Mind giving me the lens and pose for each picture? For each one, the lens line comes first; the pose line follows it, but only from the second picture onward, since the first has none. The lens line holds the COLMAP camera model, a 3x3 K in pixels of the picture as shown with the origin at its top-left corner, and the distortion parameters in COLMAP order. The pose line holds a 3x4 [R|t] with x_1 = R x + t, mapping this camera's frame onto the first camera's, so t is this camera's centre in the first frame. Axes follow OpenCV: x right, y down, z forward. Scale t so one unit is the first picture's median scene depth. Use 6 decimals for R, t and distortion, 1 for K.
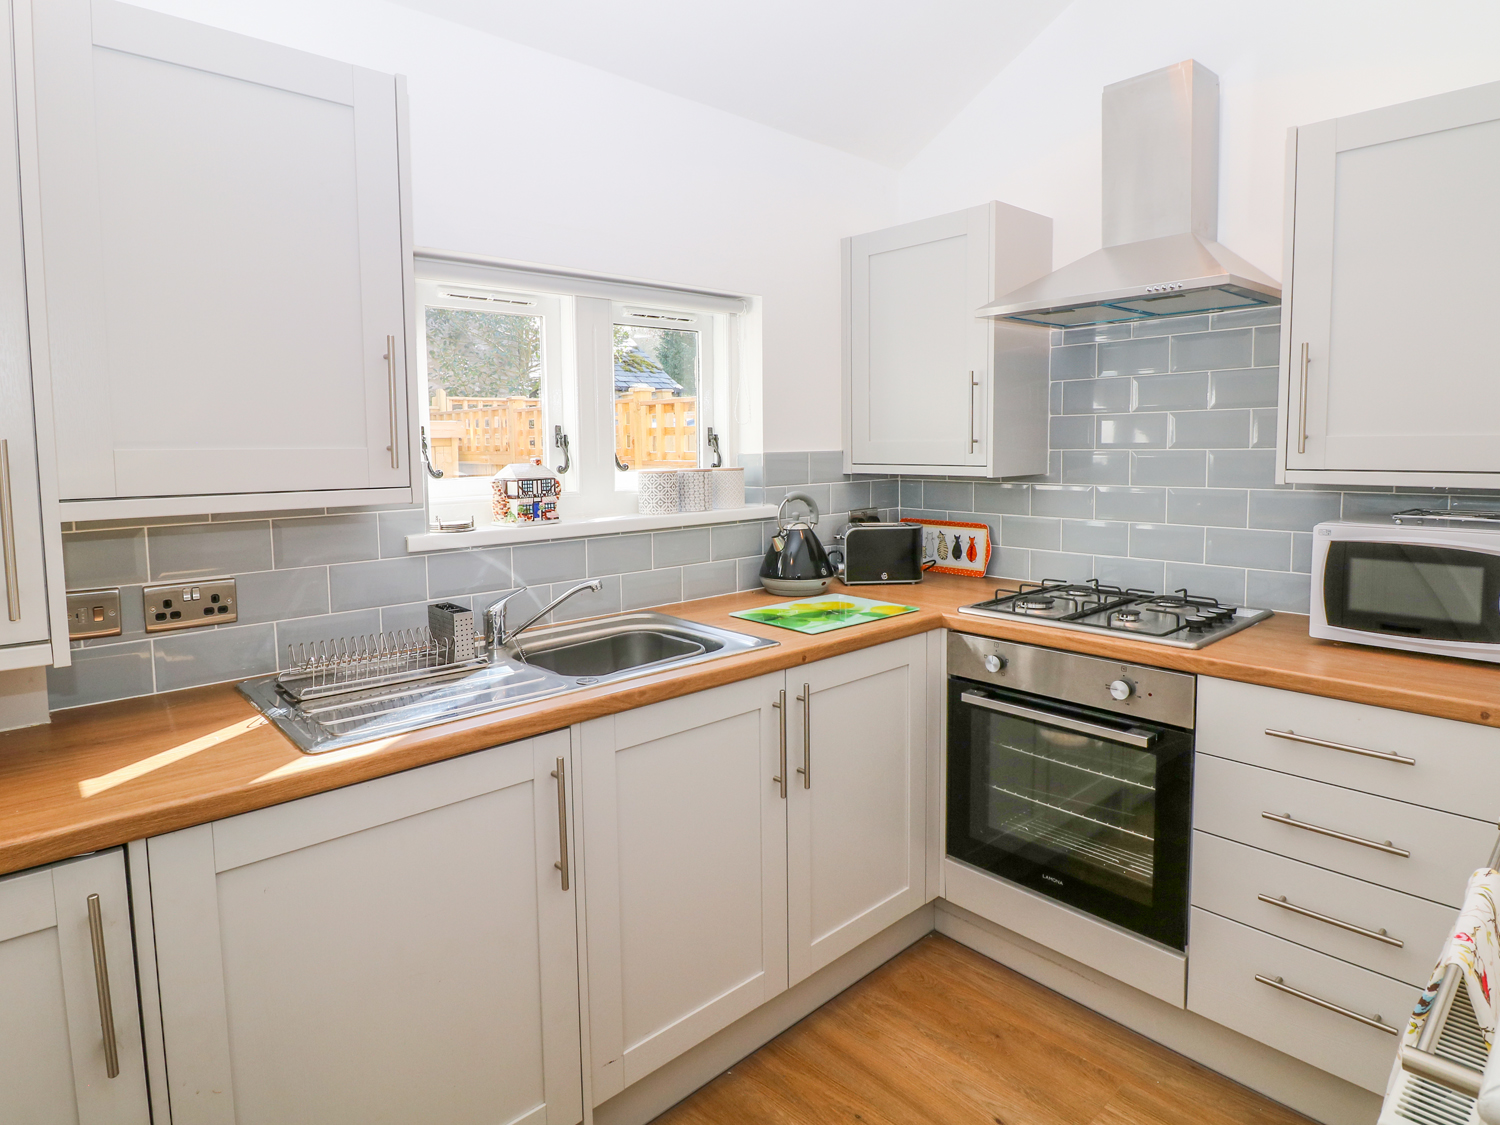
lens RADIAL K [[844.1, 0, 747.6], [0, 844.1, 509.8], [0, 0, 1]] dist [0.001350, -0.014559]
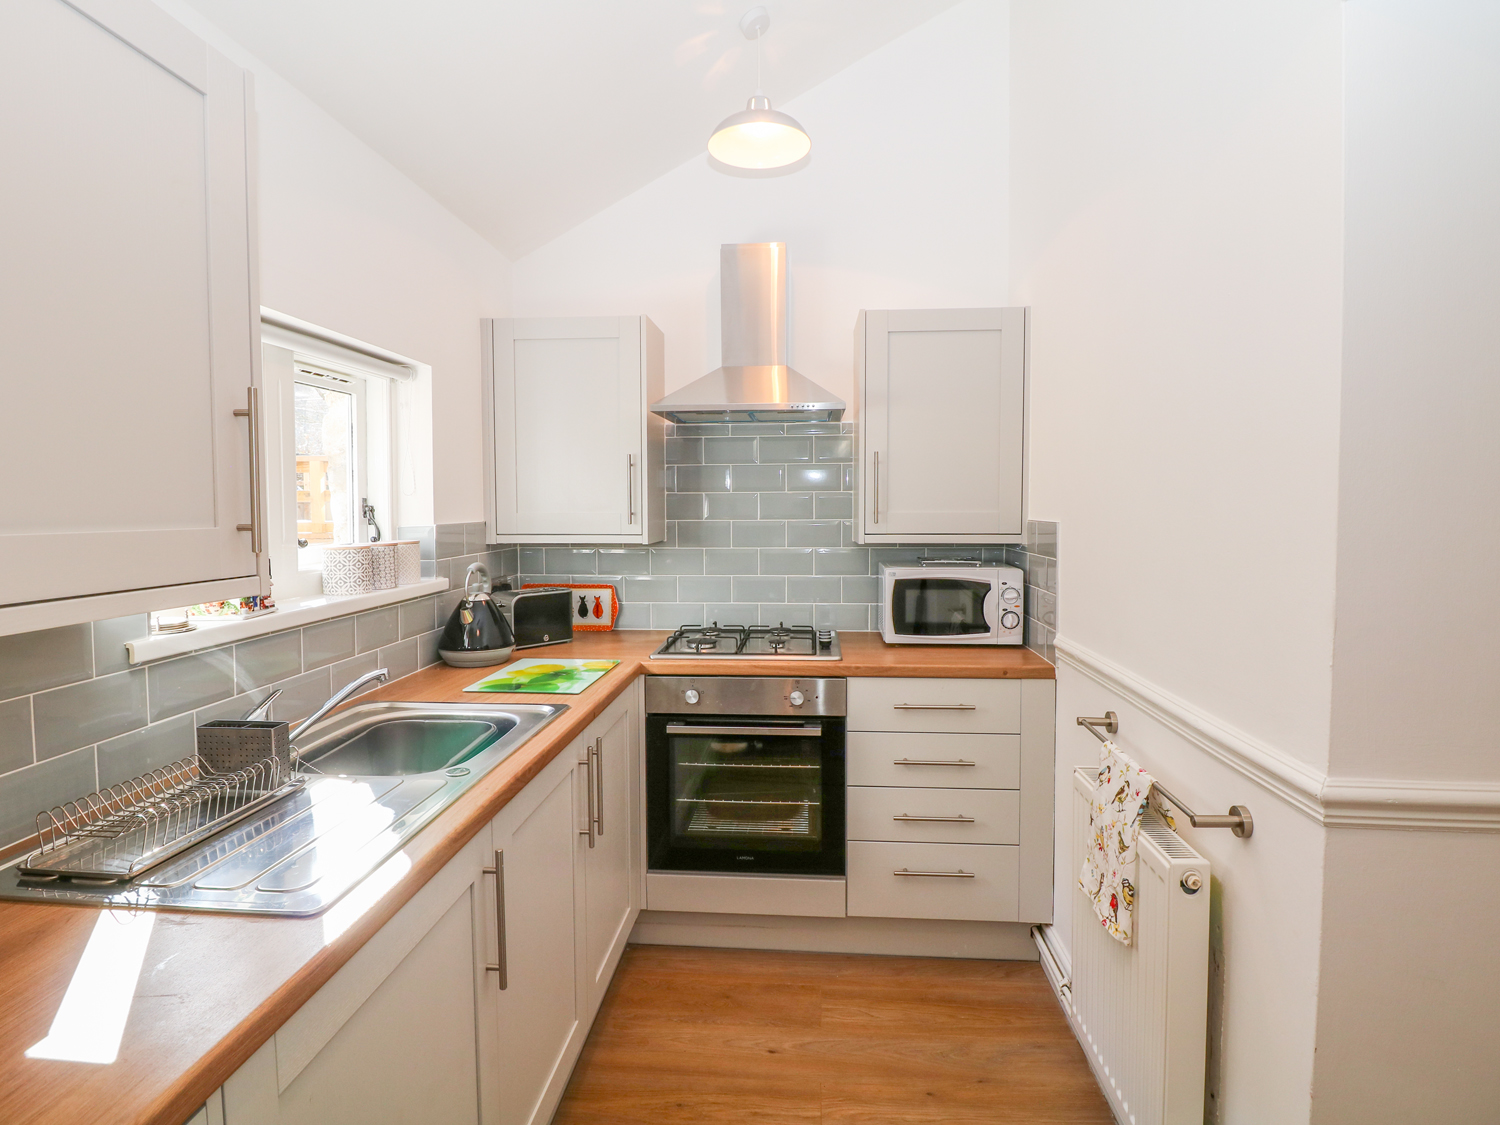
lens RADIAL K [[797.1, 0, 754.4], [0, 797.1, 542.3], [0, 0, 1]] dist [-0.004442, -0.001971]
pose [[0.726732, -0.024276, 0.686492, -0.432702], [0.049300, 0.998641, -0.016876, -0.016904], [-0.685150, 0.046109, 0.726941, 0.090353]]
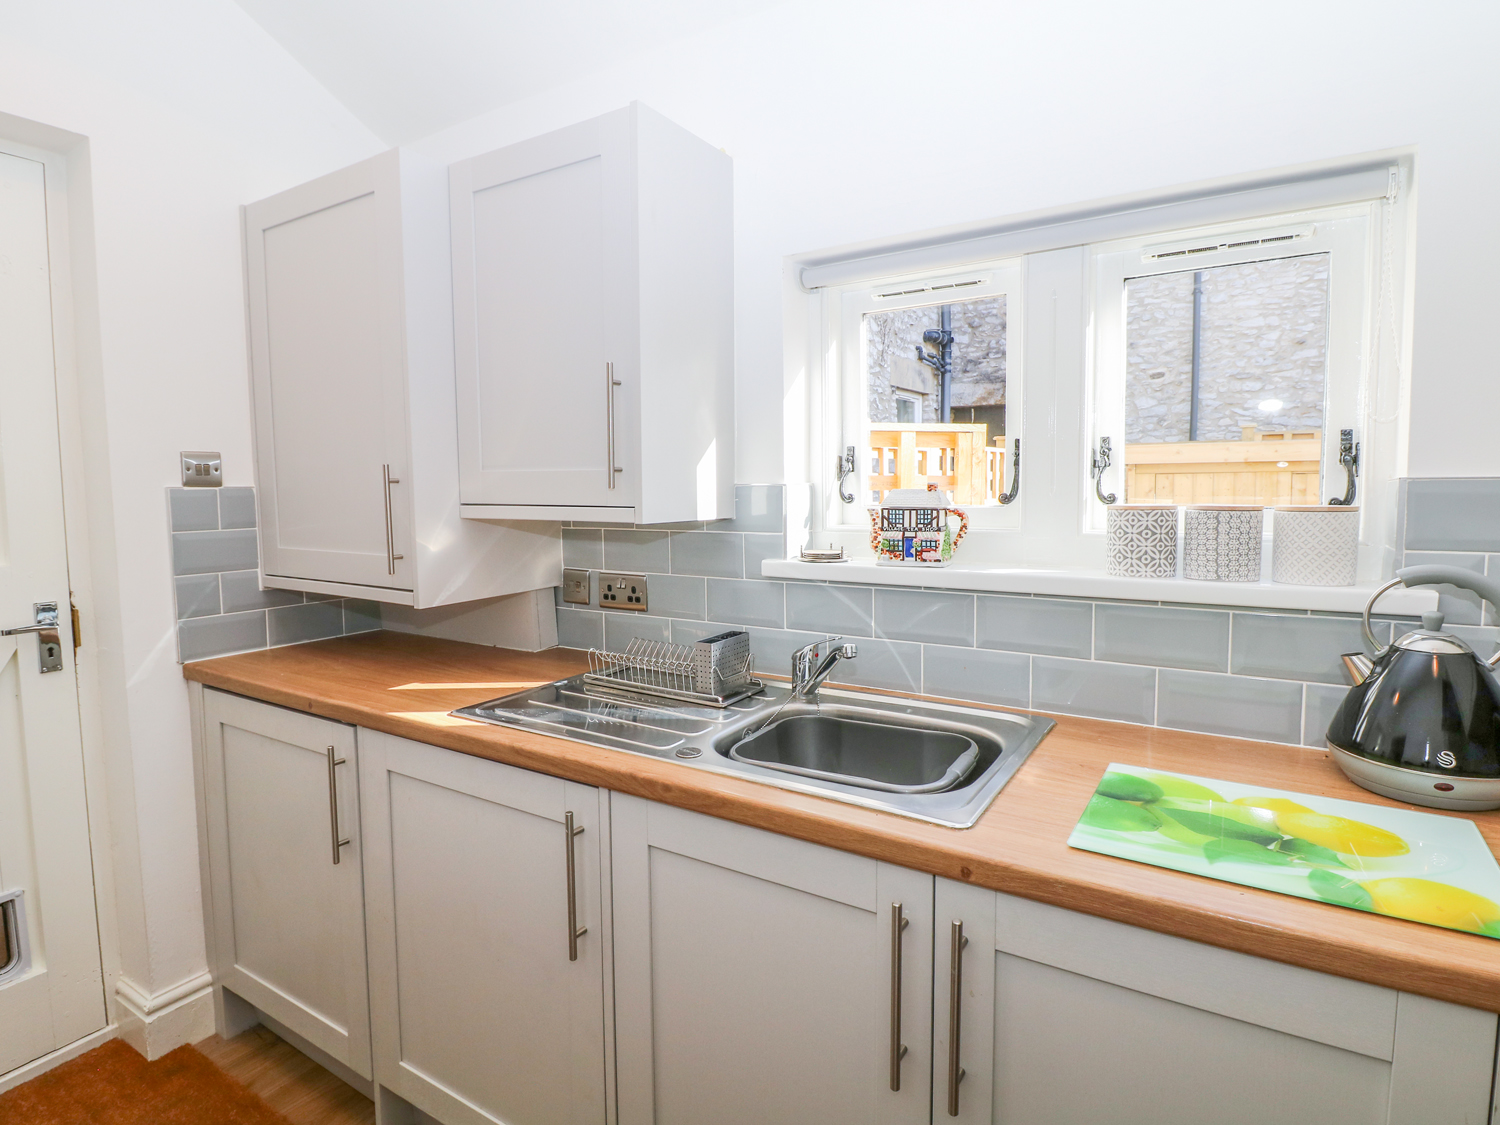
lens RADIAL K [[797.1, 0, 754.4], [0, 797.1, 542.3], [0, 0, 1]] dist [-0.004442, -0.001971]
pose [[0.276106, 0.080641, -0.957738, 0.432505], [-0.070744, 0.995476, 0.063424, -0.042251], [0.958520, 0.050243, 0.280561, 0.653983]]
